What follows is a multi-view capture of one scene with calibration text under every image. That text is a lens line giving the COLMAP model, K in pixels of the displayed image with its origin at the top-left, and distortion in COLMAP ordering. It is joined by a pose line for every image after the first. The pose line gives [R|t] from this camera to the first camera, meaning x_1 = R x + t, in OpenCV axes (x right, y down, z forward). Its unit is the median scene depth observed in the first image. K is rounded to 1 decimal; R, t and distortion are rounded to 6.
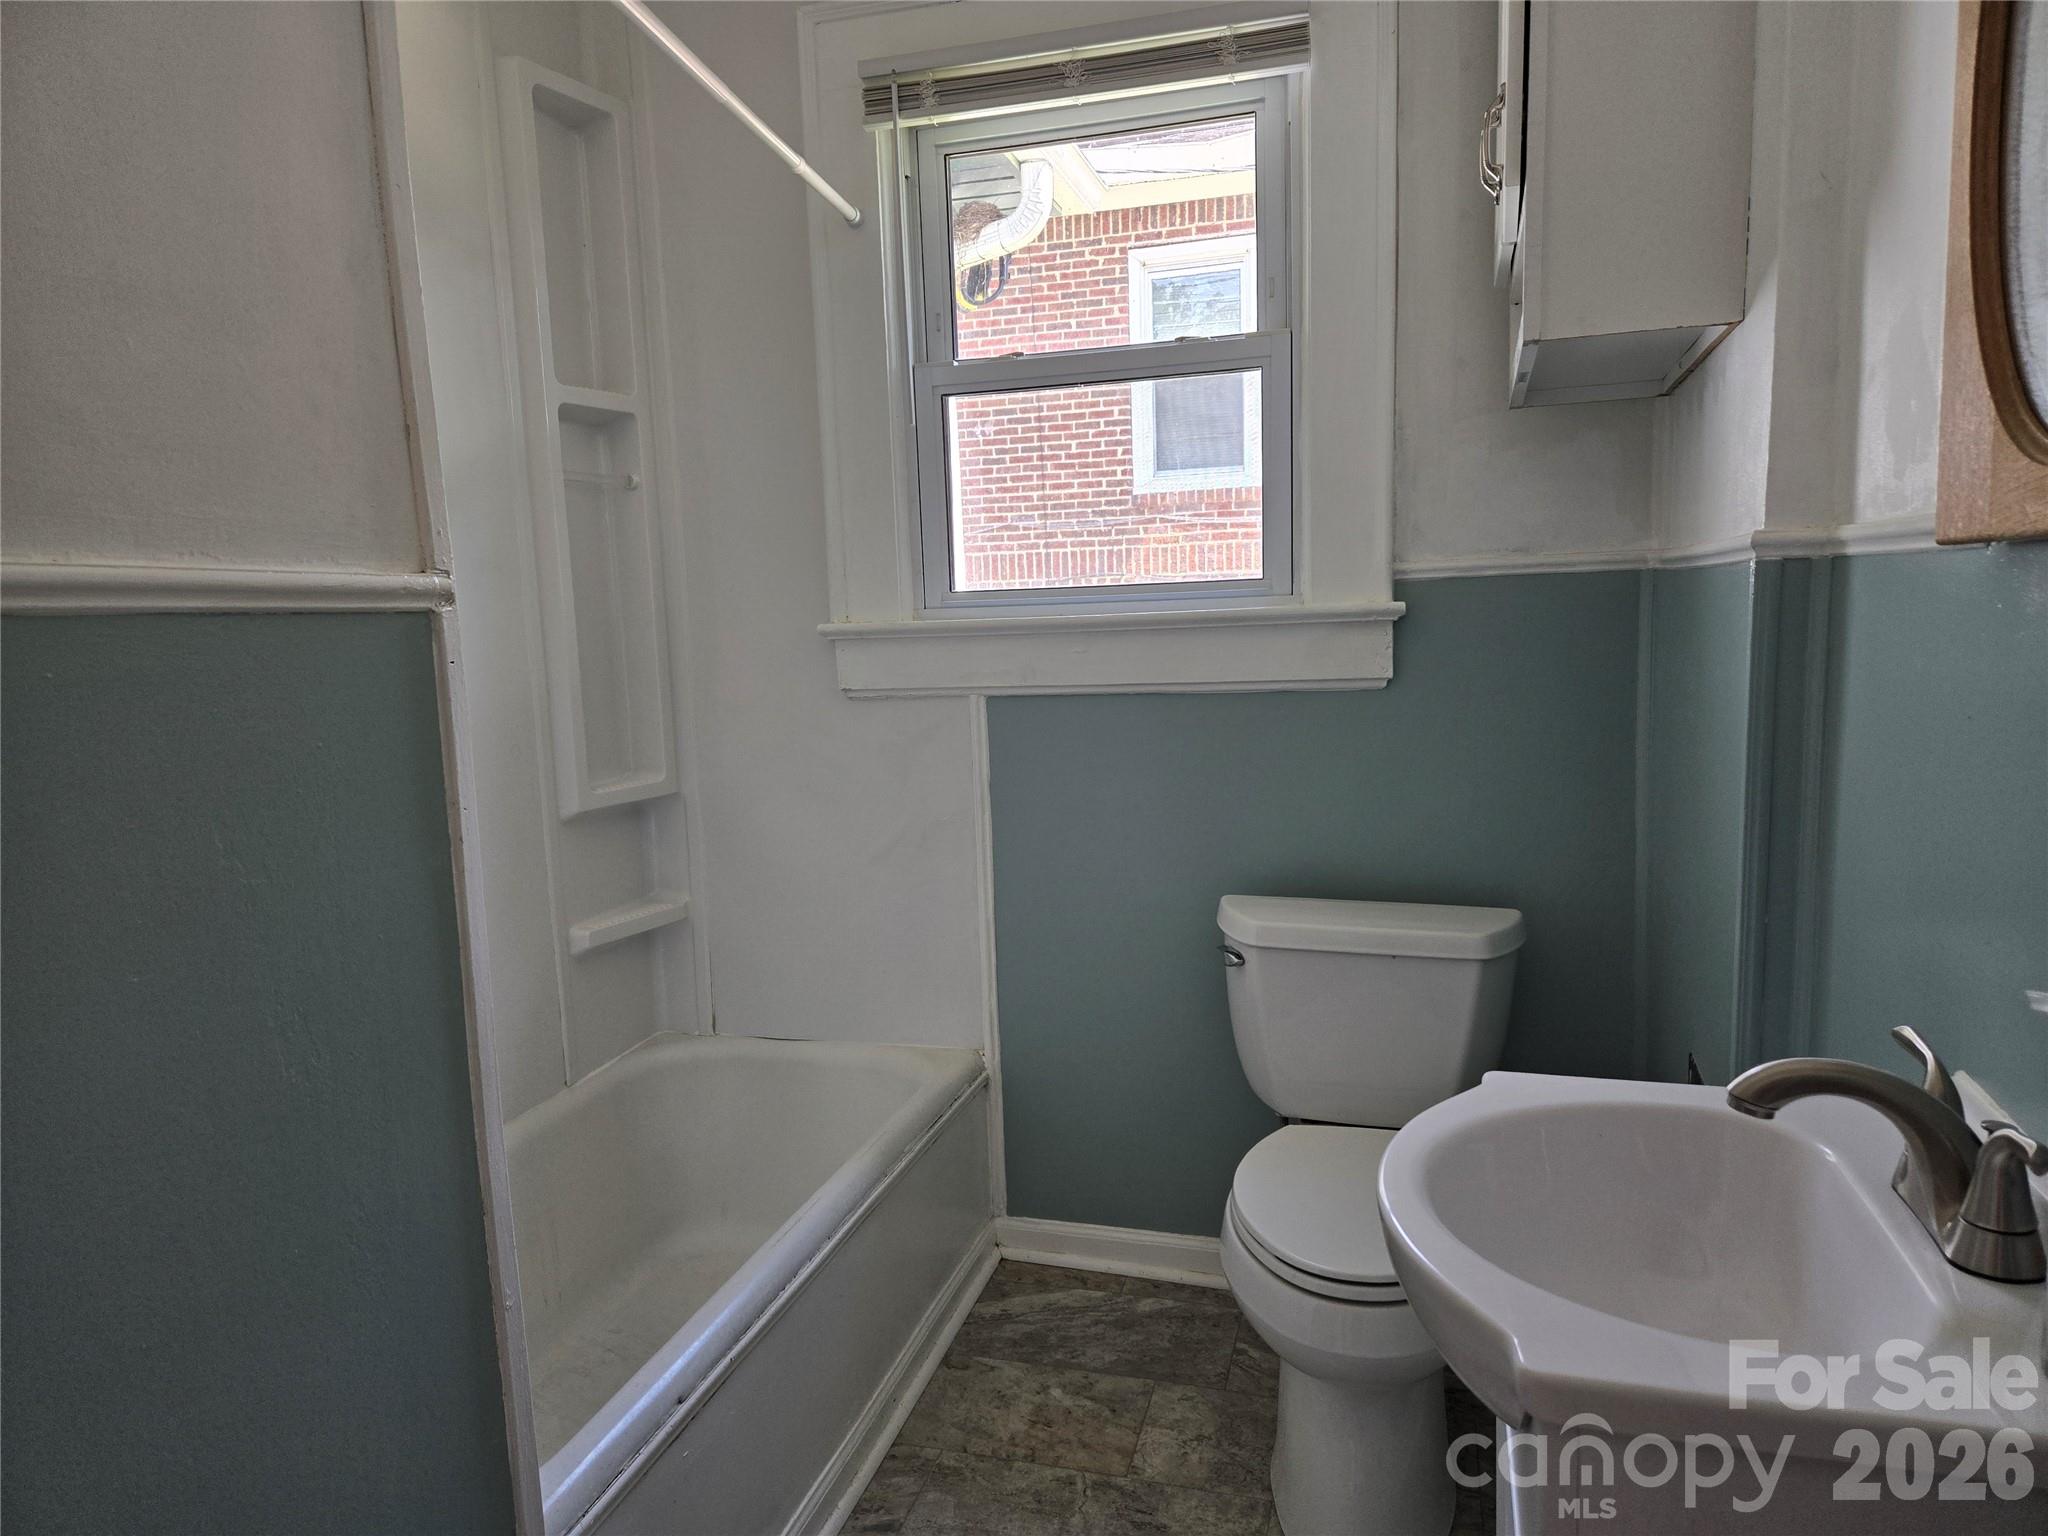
lens RADIAL K [[1372.3, 0, 1024.8], [0, 1372.3, 788.7], [0, 0, 1]] dist [0.078821, -0.062395]
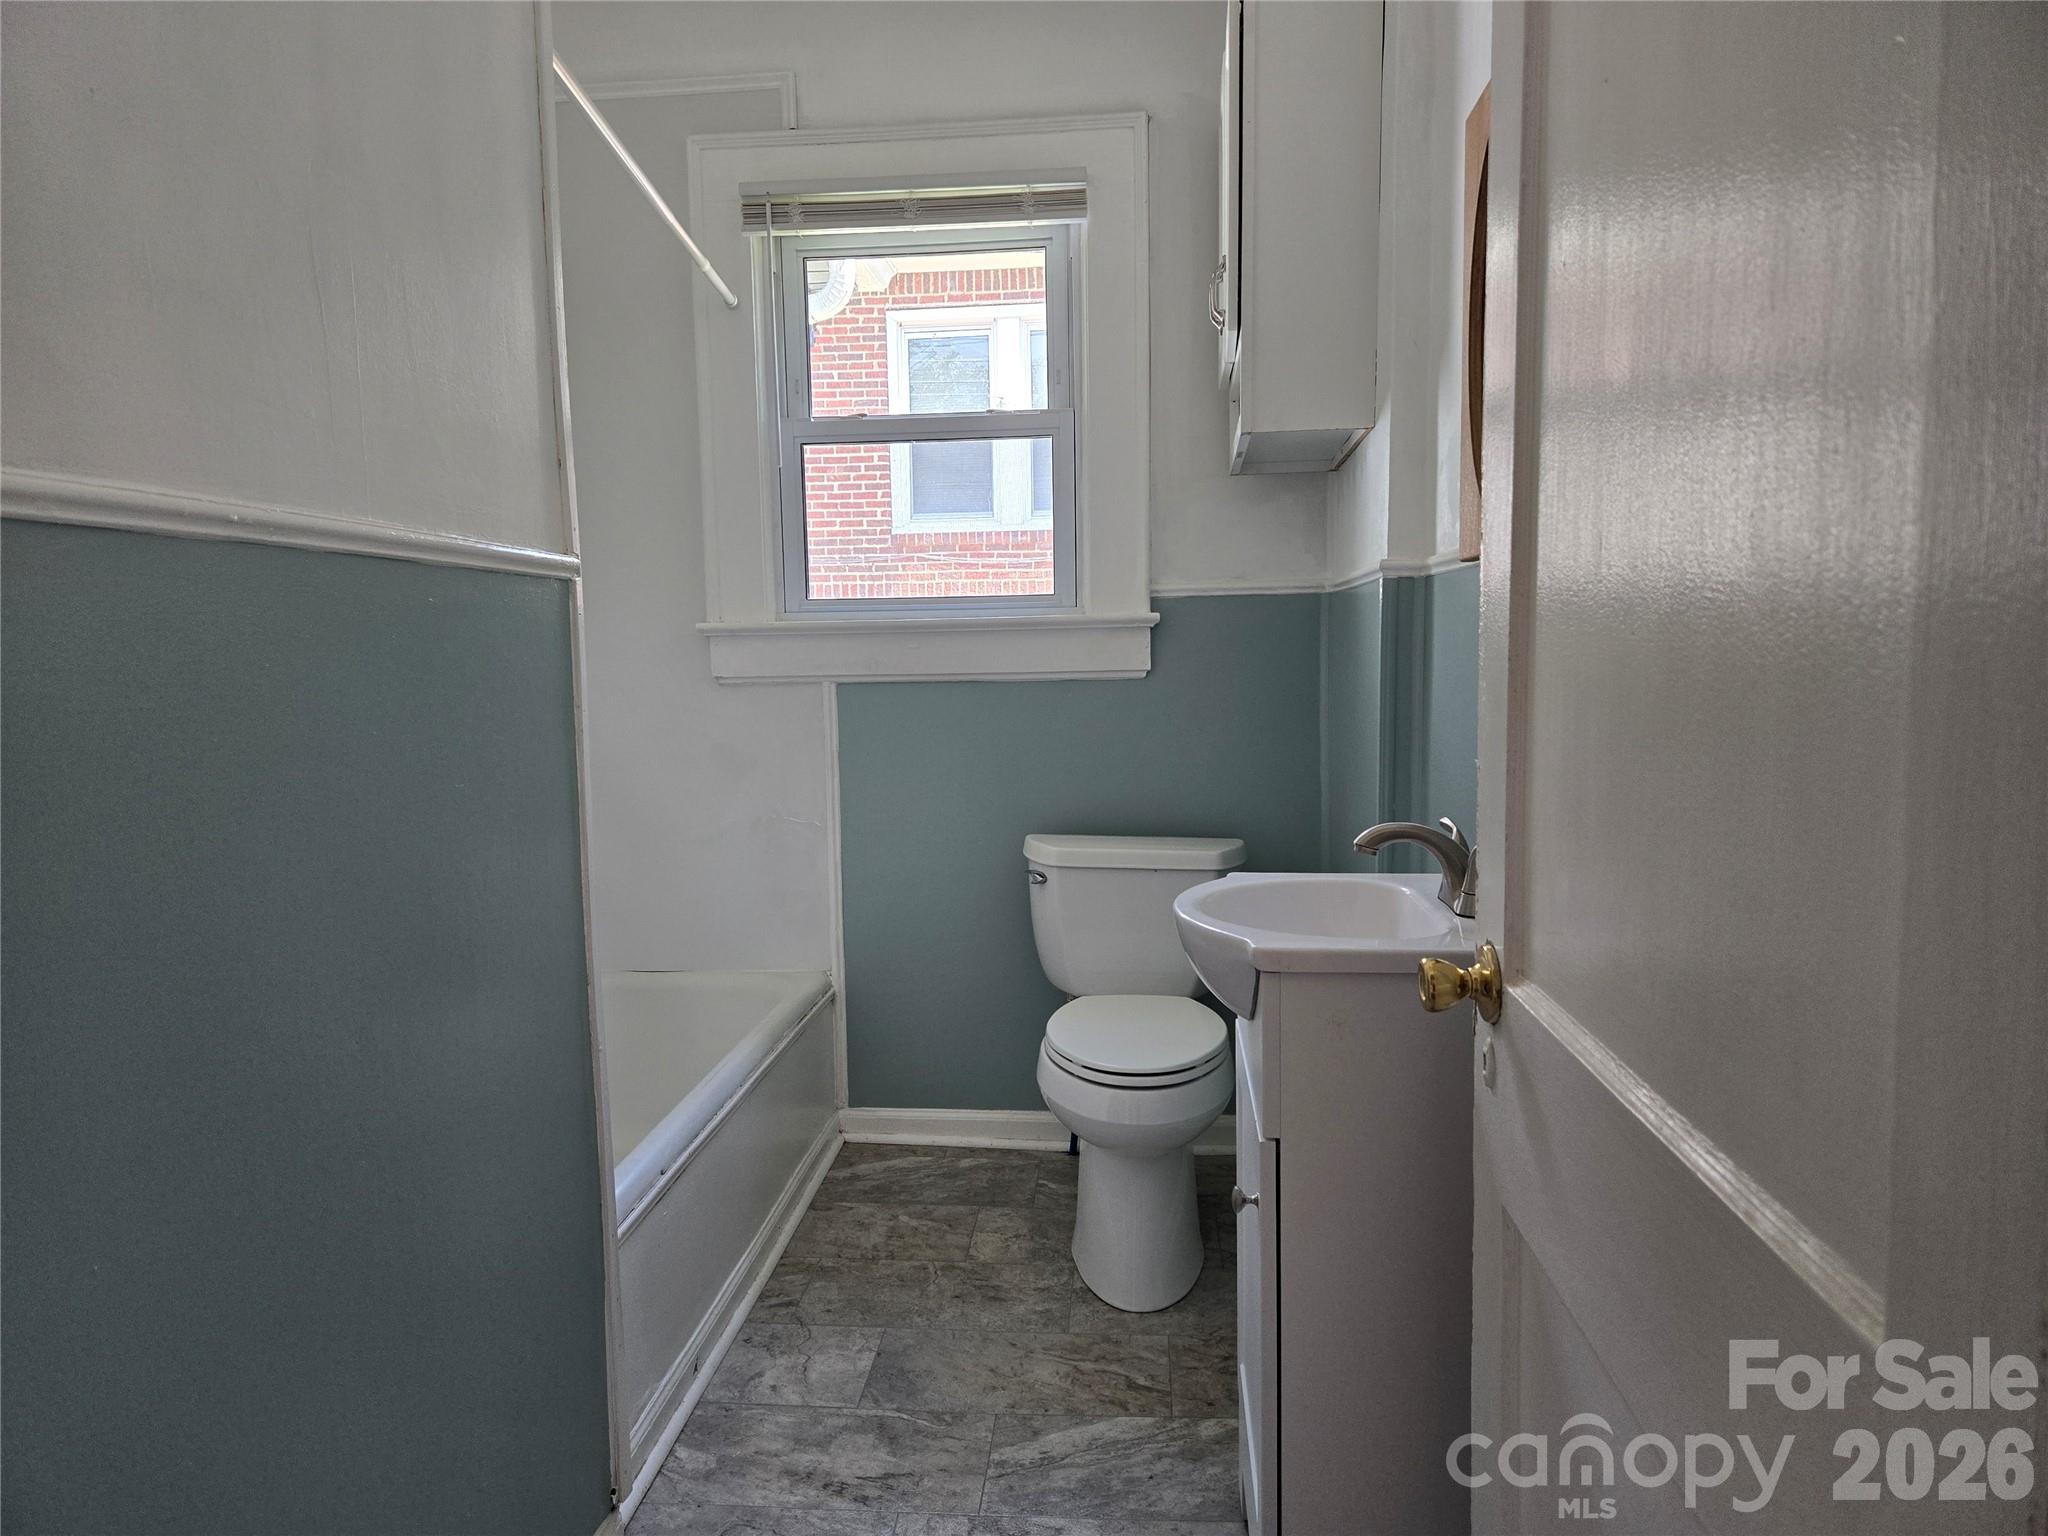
lens RADIAL K [[1372.3, 0, 1012.8], [0, 1372.3, 771.0], [0, 0, 1]] dist [0.078821, -0.062395]
pose [[0.983133, 0.001288, 0.182886, -0.107629], [0.006501, 0.999097, -0.041982, 0.072124], [-0.182775, 0.042463, 0.982237, -0.277581]]
